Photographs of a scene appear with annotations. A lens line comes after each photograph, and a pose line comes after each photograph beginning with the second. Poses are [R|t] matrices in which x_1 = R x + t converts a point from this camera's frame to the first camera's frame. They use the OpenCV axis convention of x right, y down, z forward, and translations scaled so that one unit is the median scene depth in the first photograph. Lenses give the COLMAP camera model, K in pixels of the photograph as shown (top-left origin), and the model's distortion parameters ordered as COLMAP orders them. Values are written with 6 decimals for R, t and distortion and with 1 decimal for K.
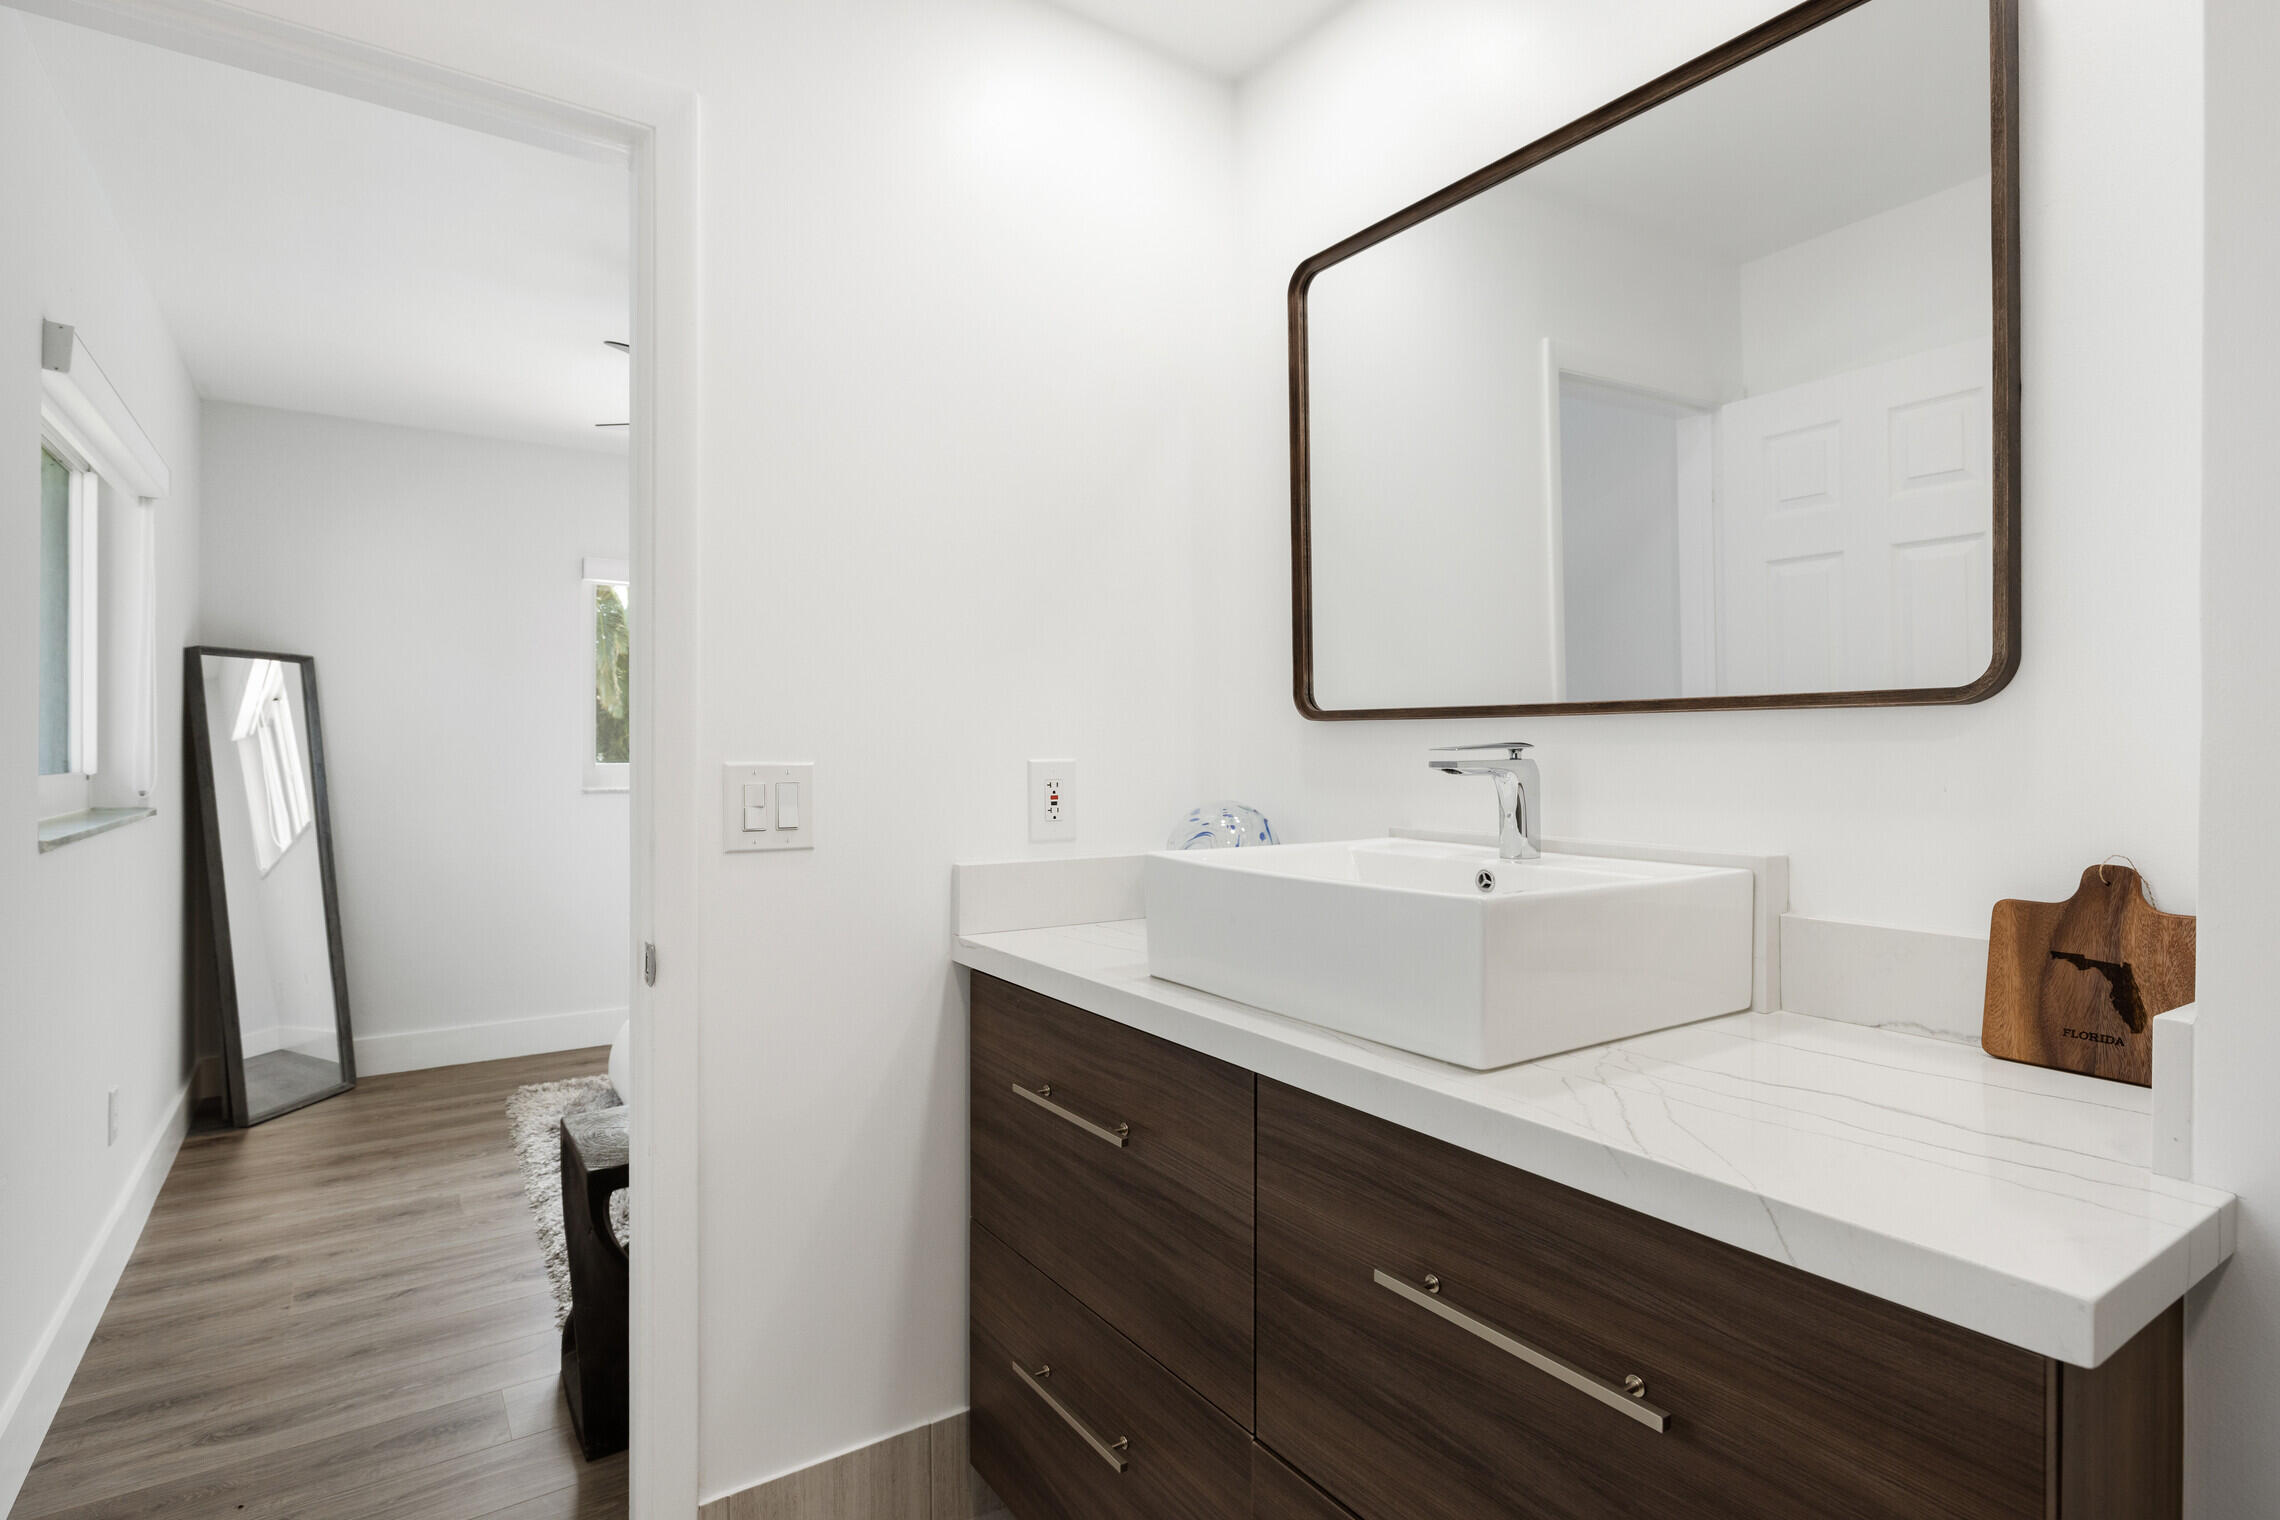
lens RADIAL K [[1156.4, 0, 1137.7], [0, 1156.4, 761.8], [0, 0, 1]] dist [-0.004581, -0.002646]
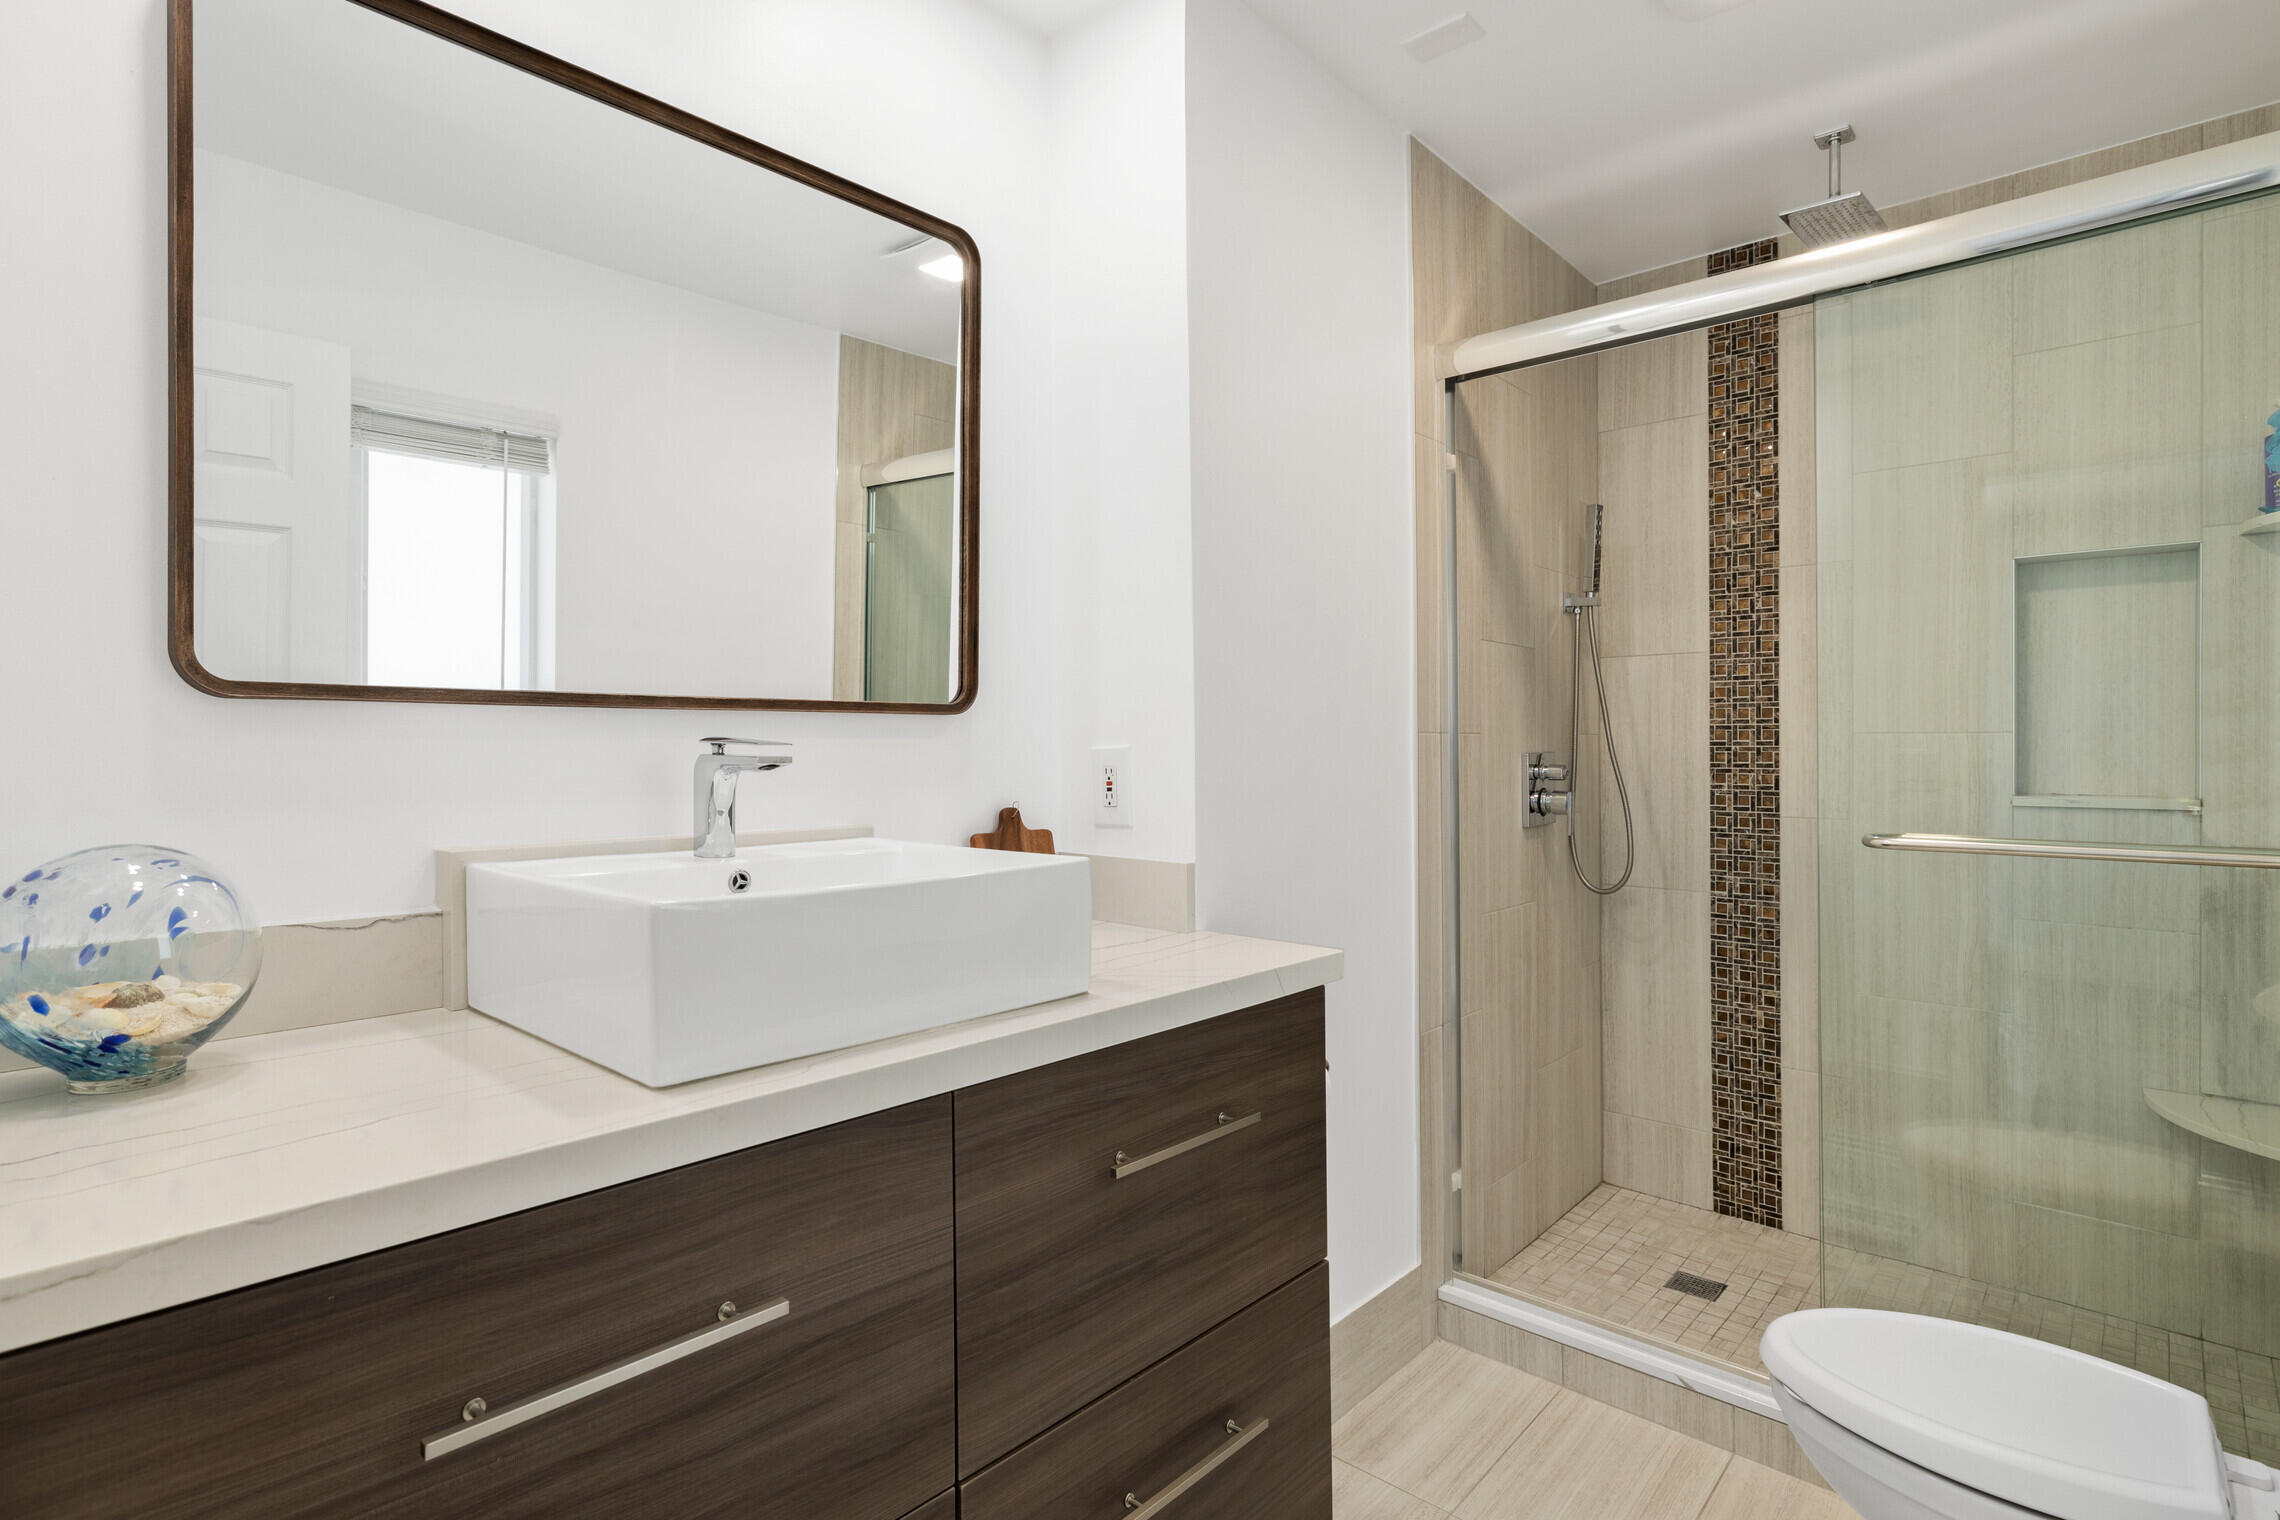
lens RADIAL K [[1156.4, 0, 1134.7], [0, 1156.4, 741.1], [0, 0, 1]] dist [-0.004581, -0.002646]
pose [[-0.249642, 0.003544, 0.968332, -0.827678], [0.010786, 0.999941, -0.000880, -0.010491], [-0.968278, 0.010224, -0.249665, 1.077290]]
